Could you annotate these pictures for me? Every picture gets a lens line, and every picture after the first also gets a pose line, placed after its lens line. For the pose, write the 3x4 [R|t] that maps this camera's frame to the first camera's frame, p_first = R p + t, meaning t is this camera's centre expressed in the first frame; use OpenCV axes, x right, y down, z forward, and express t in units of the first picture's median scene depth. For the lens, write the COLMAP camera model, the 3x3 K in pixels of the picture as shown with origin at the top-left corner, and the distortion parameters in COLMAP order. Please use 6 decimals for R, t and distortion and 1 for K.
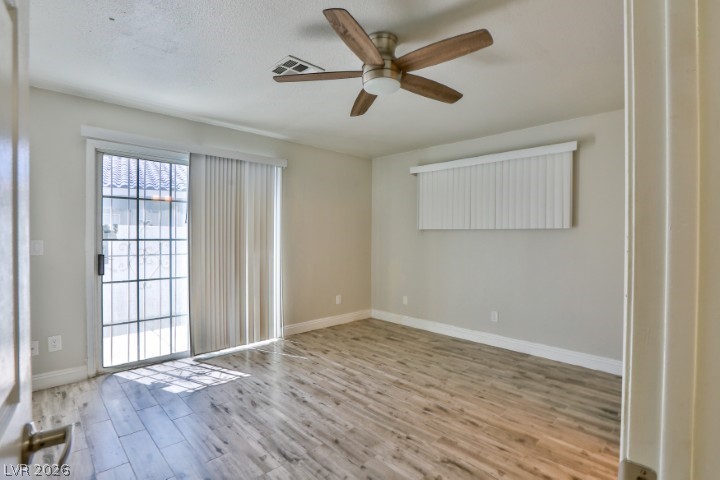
lens RADIAL K [[344.5, 0, 360.0], [0, 344.5, 240.0], [0, 0, 1]] dist [-0.061056, 0.023732]
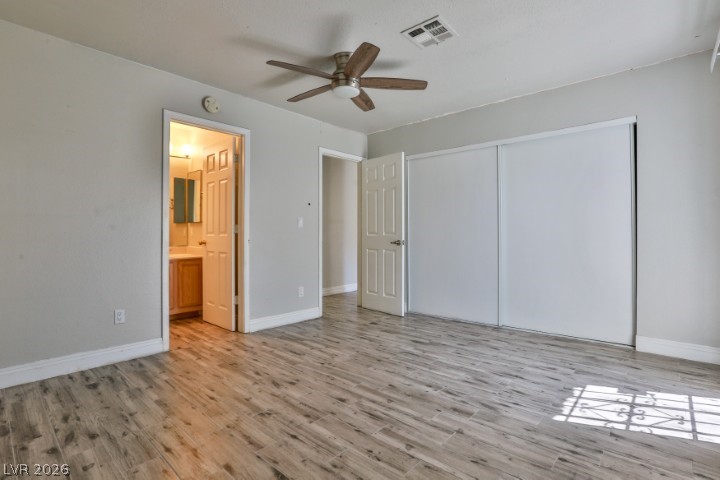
lens RADIAL K [[354.6, 0, 363.7], [0, 354.6, 230.5], [0, 0, 1]] dist [-0.060368, 0.028103]
pose [[-0.997402, -0.006555, -0.071734, 0.065495], [-0.006260, 0.999971, -0.004338, 0.074132], [0.071760, -0.003877, -0.997414, 1.703084]]
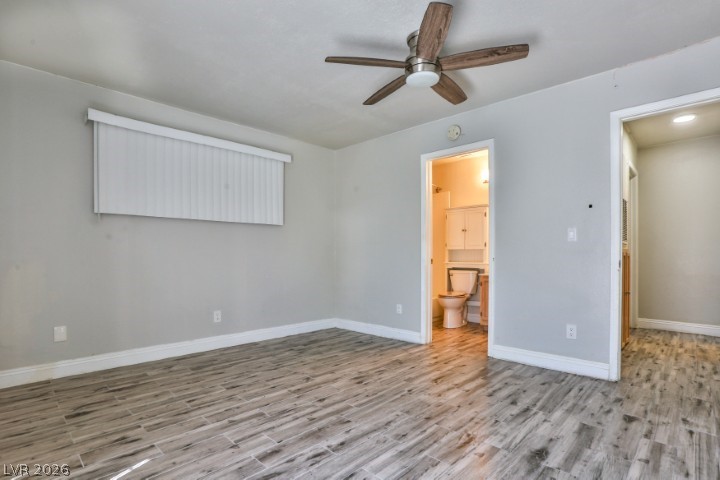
lens RADIAL K [[357.4, 0, 361.1], [0, 357.4, 260.2], [0, 0, 1]] dist [-0.065960, 0.028980]
pose [[-0.027578, -0.017089, 0.999474, -0.780722], [0.012782, 0.999766, 0.017447, 0.085451], [-0.999538, 0.013257, -0.027353, 0.882036]]
